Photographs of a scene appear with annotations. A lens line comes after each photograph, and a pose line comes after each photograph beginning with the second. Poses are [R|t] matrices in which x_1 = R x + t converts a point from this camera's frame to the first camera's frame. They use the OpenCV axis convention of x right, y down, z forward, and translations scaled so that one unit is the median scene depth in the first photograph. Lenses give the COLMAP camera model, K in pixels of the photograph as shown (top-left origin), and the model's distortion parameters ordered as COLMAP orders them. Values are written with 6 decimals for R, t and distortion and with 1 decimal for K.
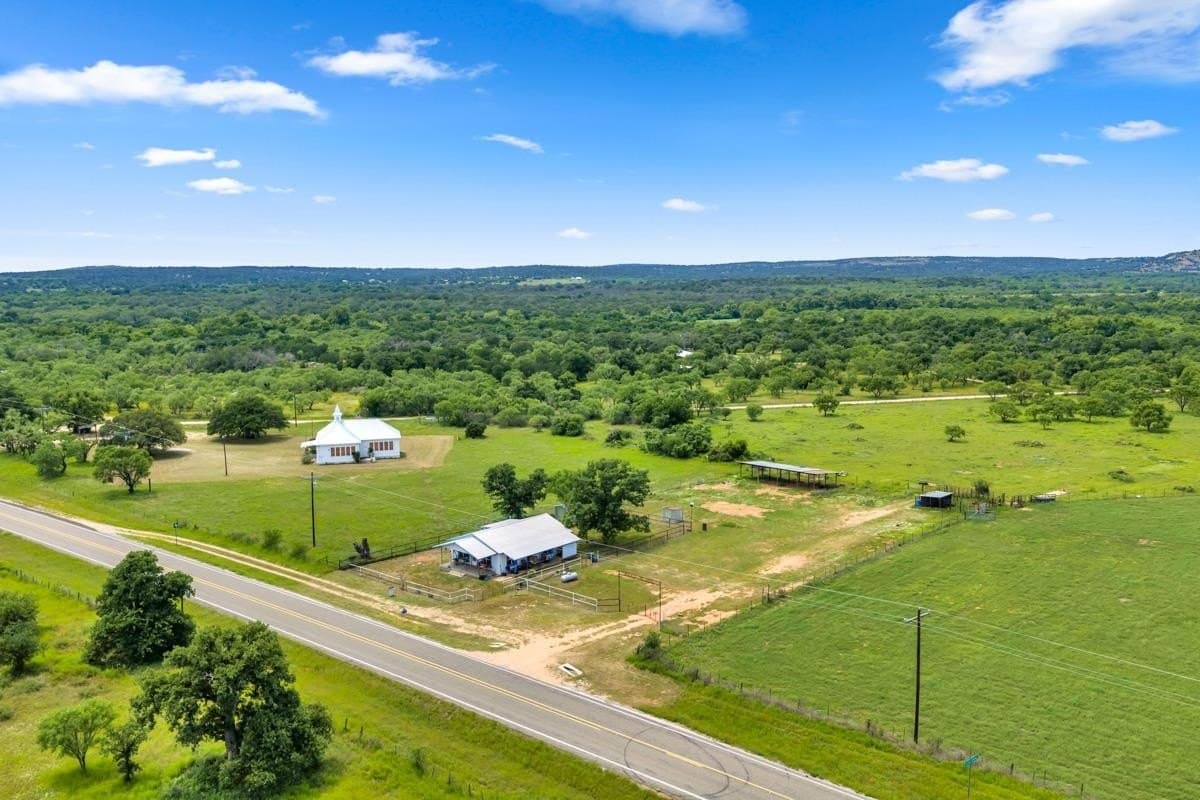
lens RADIAL K [[992.7, 0, 598.2], [0, 992.7, 393.9], [0, 0, 1]] dist [0.026316, -0.052079]
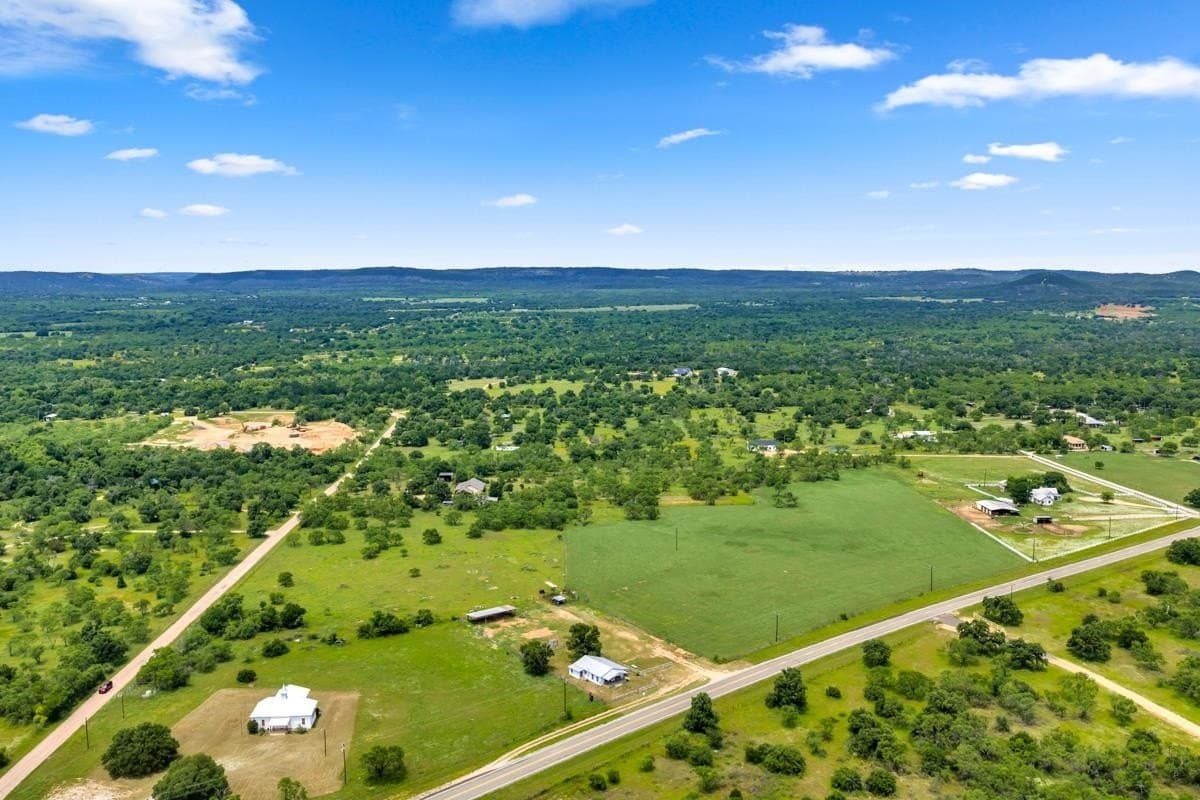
lens RADIAL K [[992.7, 0, 598.2], [0, 992.7, 393.9], [0, 0, 1]] dist [0.026316, -0.052079]
pose [[0.169648, -0.112273, 0.979089, -2.312466], [0.117169, 0.988741, 0.093078, -0.714960], [-0.978515, 0.098928, 0.180892, 0.496605]]
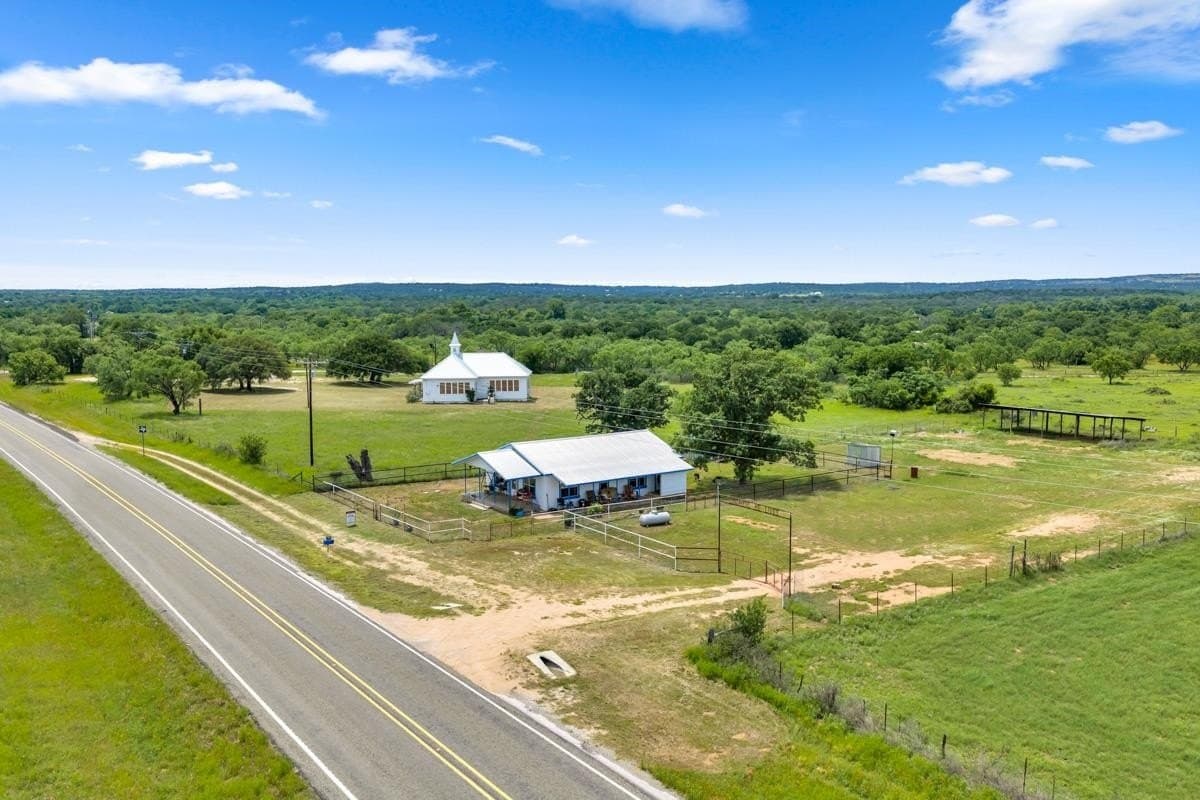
lens RADIAL K [[995.1, 0, 600.0], [0, 995.1, 400.0], [0, 0, 1]] dist [0.015391, -0.029843]
pose [[0.972081, 0.029351, -0.232802, 0.065959], [-0.032834, 0.999399, -0.011098, 0.111882], [0.232336, 0.018432, 0.972461, 0.389566]]
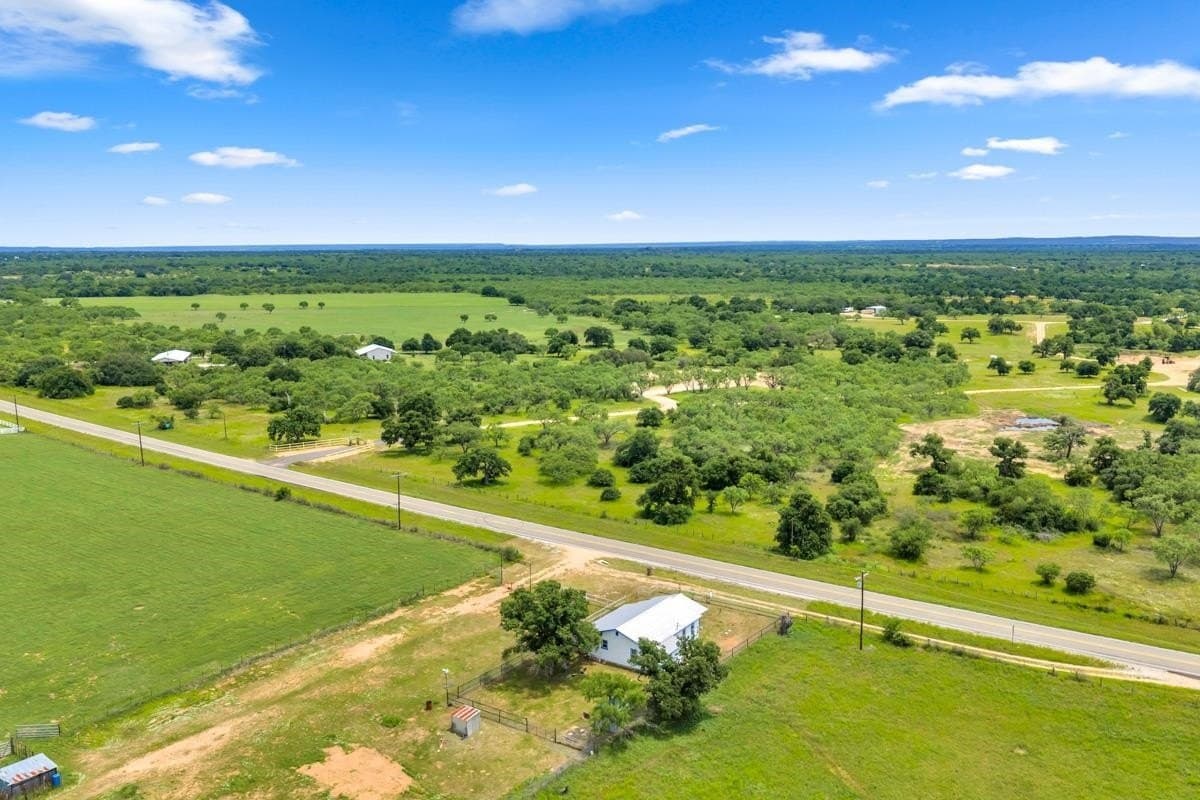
lens RADIAL K [[992.7, 0, 598.2], [0, 992.7, 393.9], [0, 0, 1]] dist [0.026316, -0.052079]
pose [[-0.993461, 0.031180, -0.109831, 0.058083], [0.000509, 0.963186, 0.268835, -0.338344], [0.114170, 0.267021, -0.956904, 1.848467]]
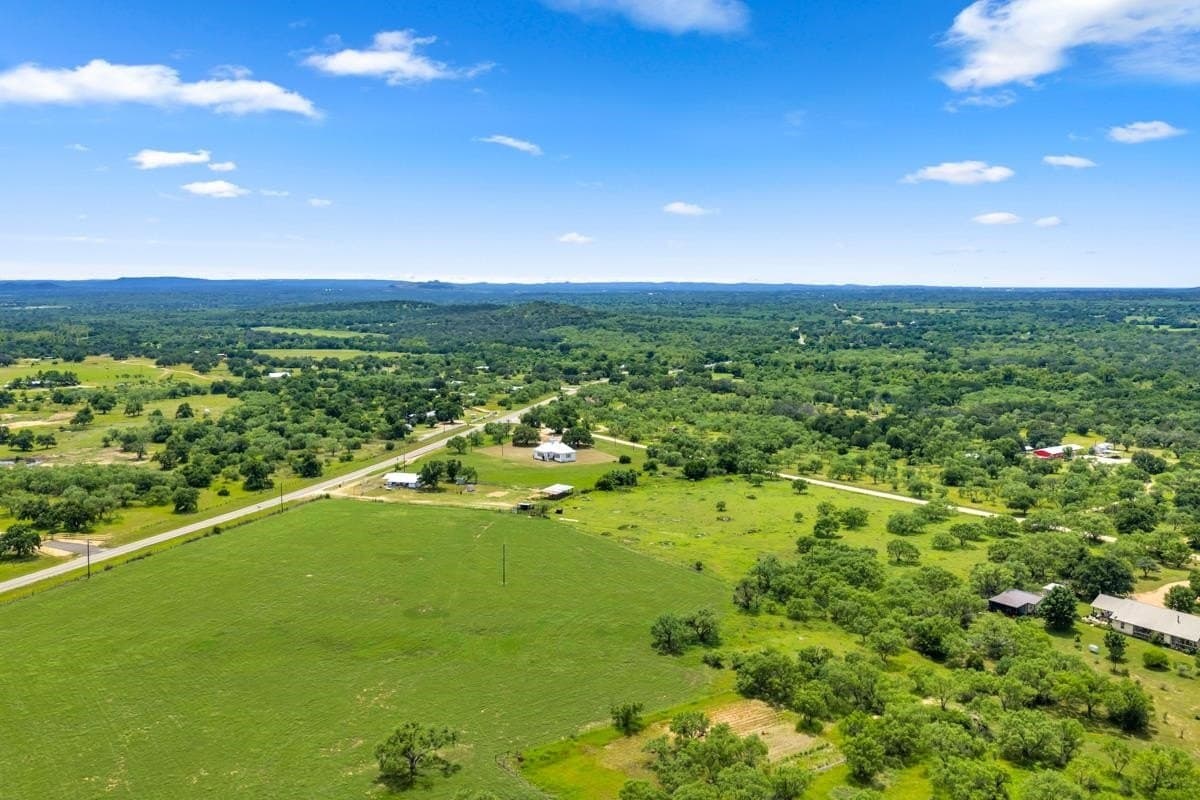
lens RADIAL K [[992.7, 0, 598.2], [0, 992.7, 393.9], [0, 0, 1]] dist [0.026316, -0.052079]
pose [[0.426034, 0.102754, -0.898853, 2.925381], [-0.114489, 0.991665, 0.059099, -0.368574], [0.897434, 0.077730, 0.434248, 0.148583]]
